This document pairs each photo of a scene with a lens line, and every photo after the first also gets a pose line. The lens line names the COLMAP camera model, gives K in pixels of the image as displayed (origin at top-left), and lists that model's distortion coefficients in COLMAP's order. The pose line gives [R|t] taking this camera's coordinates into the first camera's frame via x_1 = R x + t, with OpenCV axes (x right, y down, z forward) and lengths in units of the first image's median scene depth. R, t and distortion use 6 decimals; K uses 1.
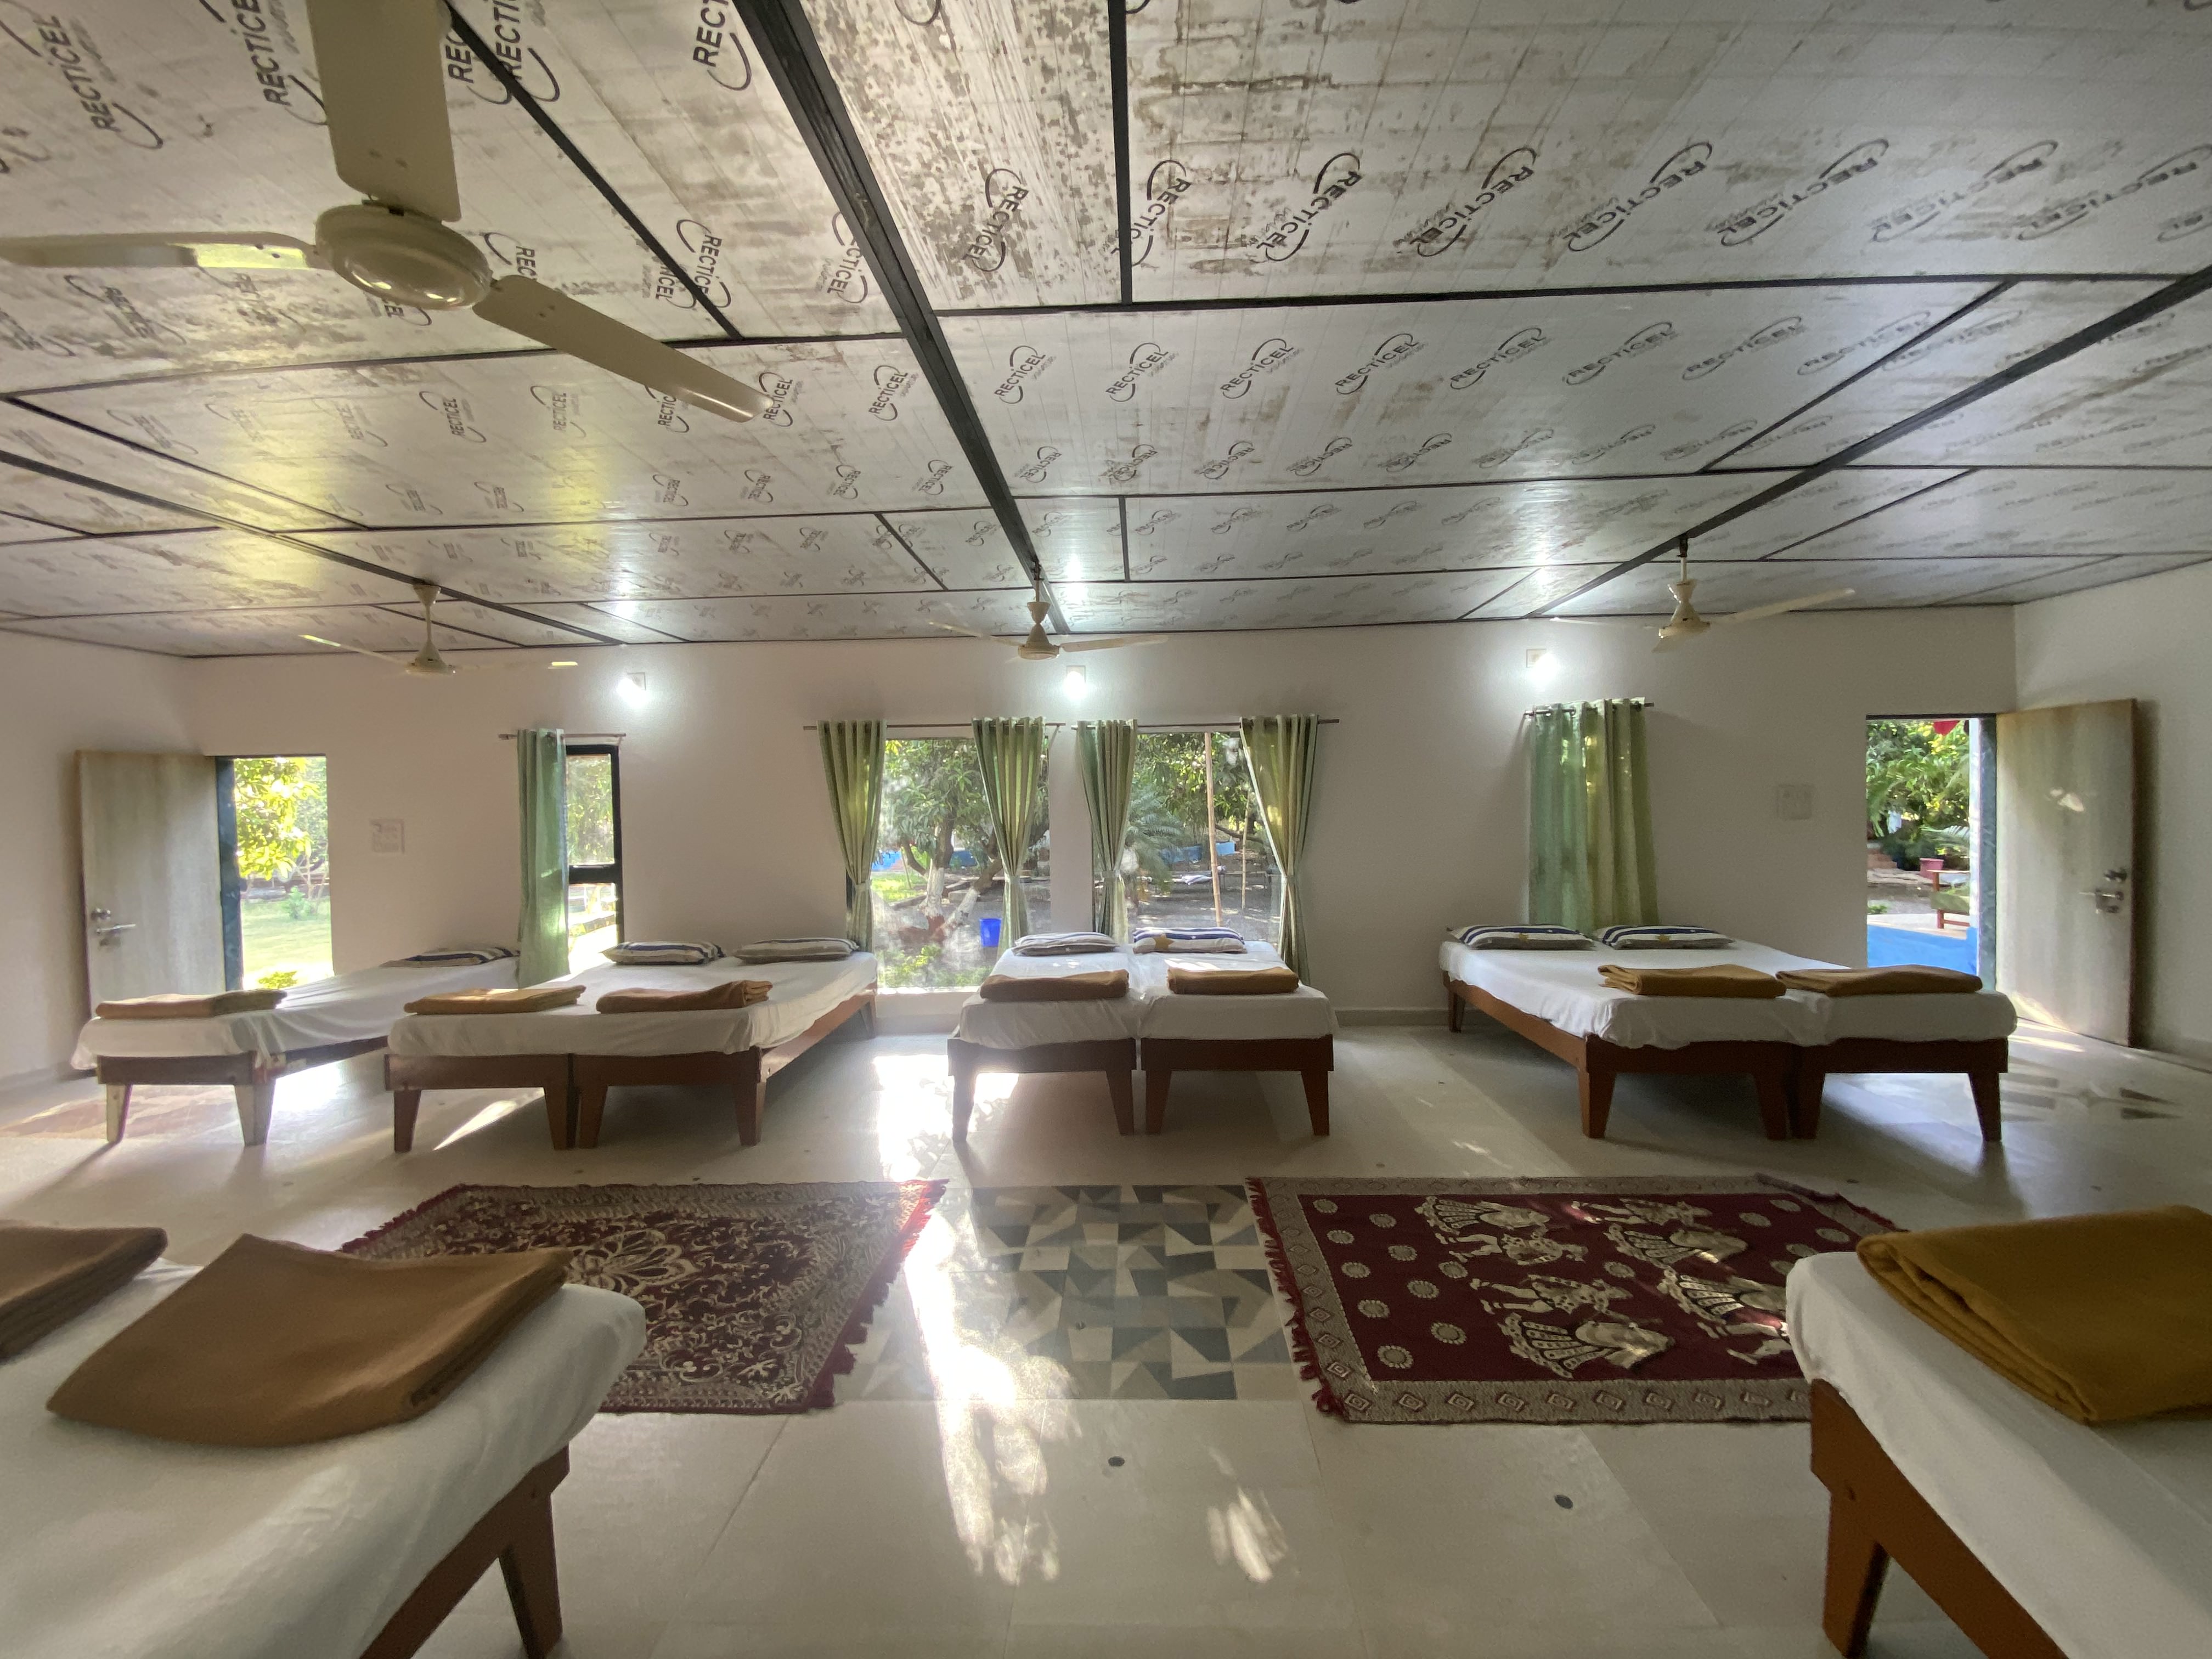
lens RADIAL K [[912.5, 0, 1106.2], [0, 912.5, 822.4], [0, 0, 1]] dist [0.033533, -0.038240]
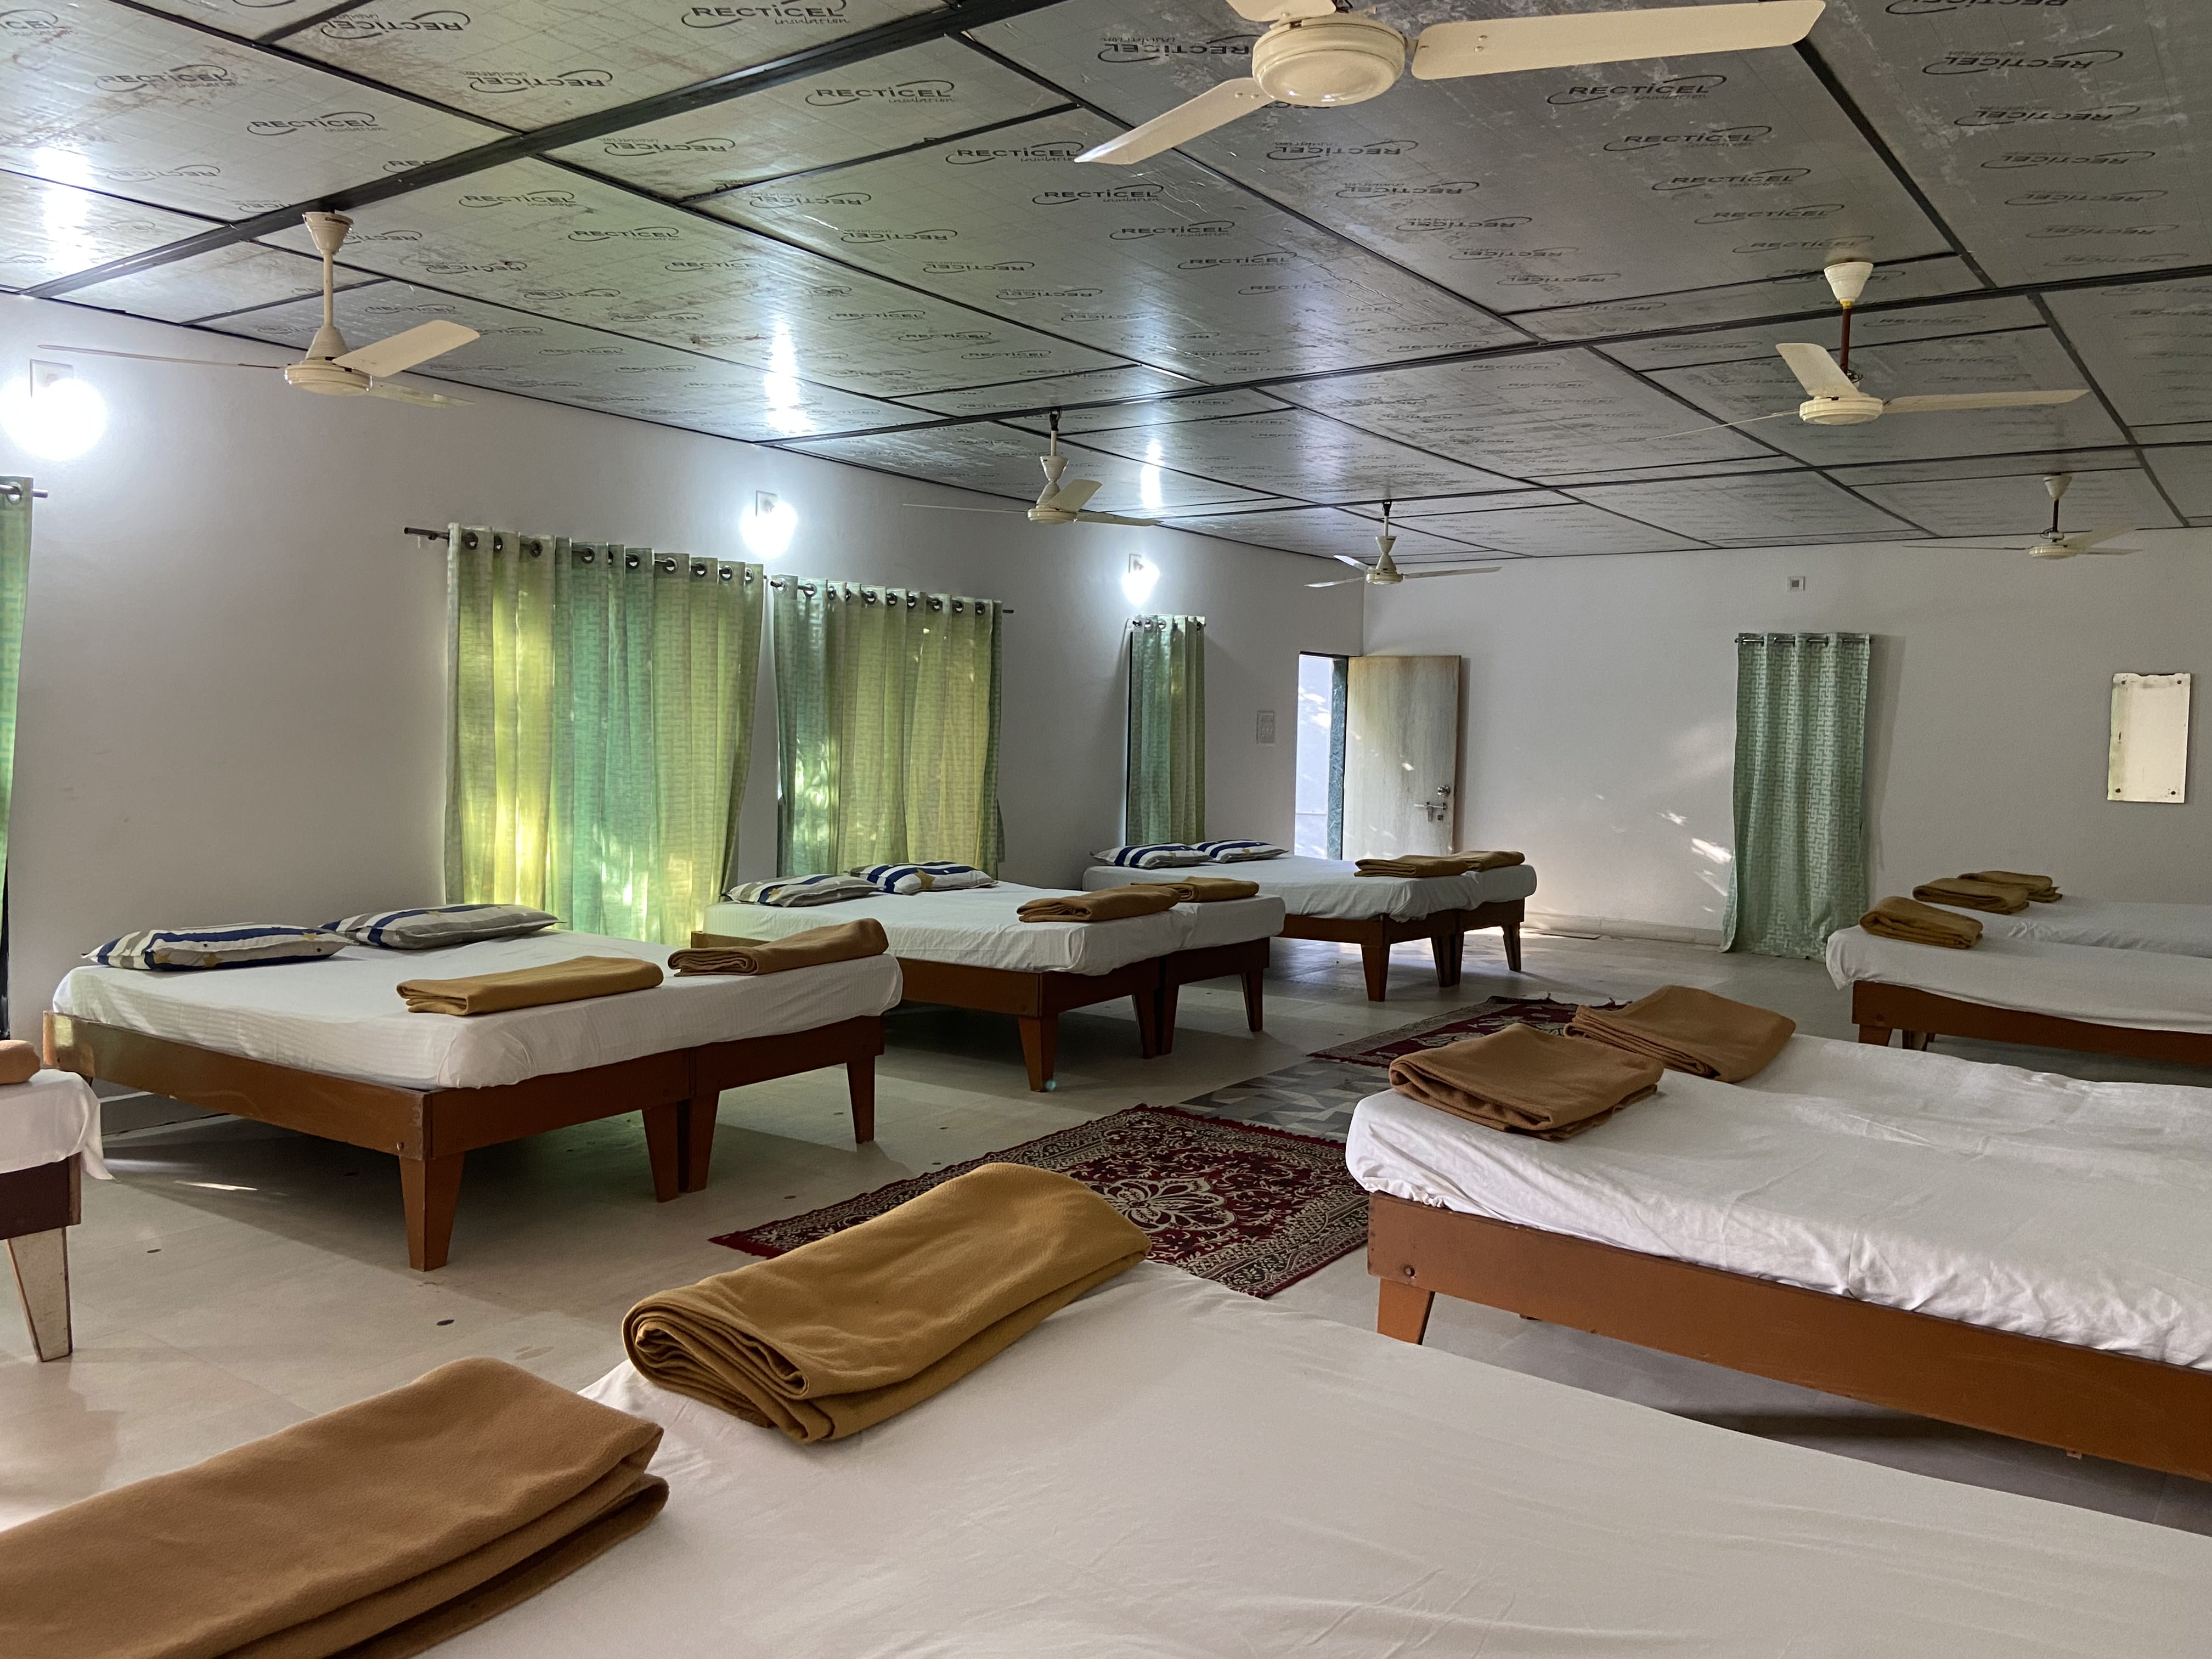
lens RADIAL K [[1704.4, 0, 1101.4], [0, 1704.4, 802.7], [0, 0, 1]] dist [0.079344, -0.107359]
pose [[0.545563, -0.004848, 0.838056, -1.164723], [-0.024616, 0.999459, 0.021806, 0.032887], [-0.837708, -0.032526, 0.545149, 0.069876]]
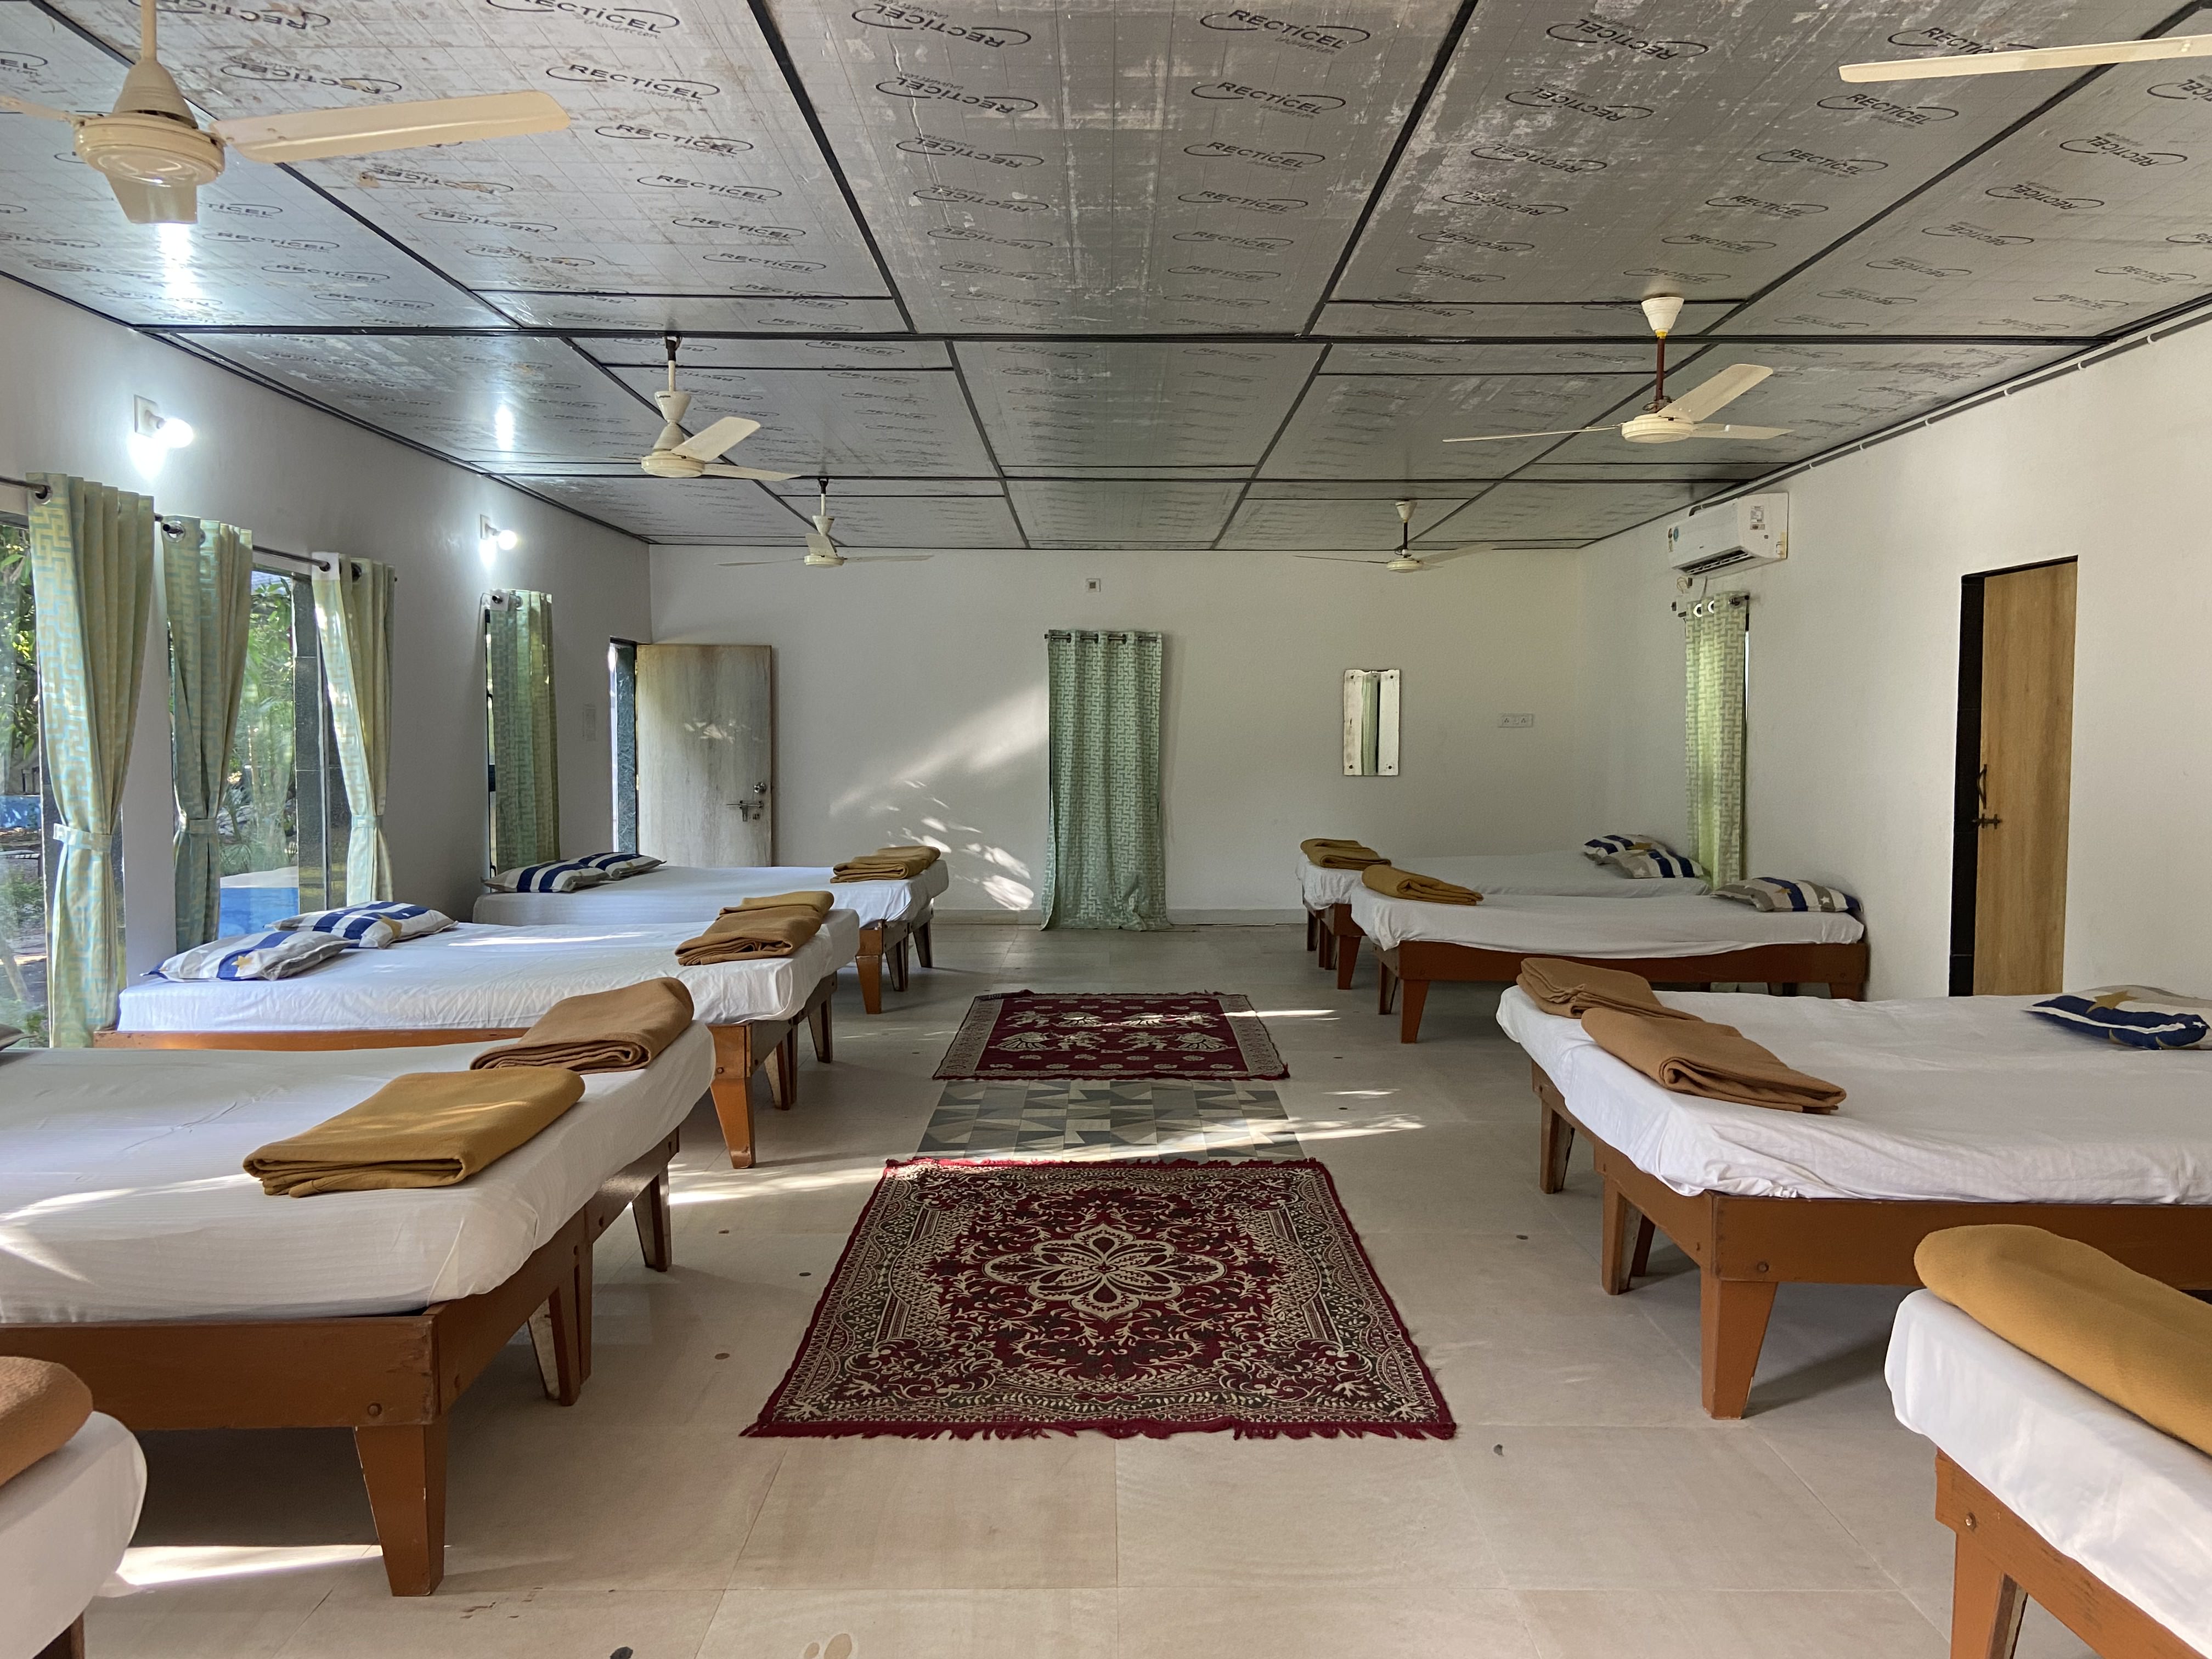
lens RADIAL K [[1680.5, 0, 1139.4], [0, 1680.5, 825.1], [0, 0, 1]] dist [0.081532, -0.101023]
pose [[-0.070640, -0.033445, 0.996941, -1.170882], [0.006475, 0.999401, 0.033986, 0.032894], [-0.997481, 0.008856, -0.070381, 0.623195]]
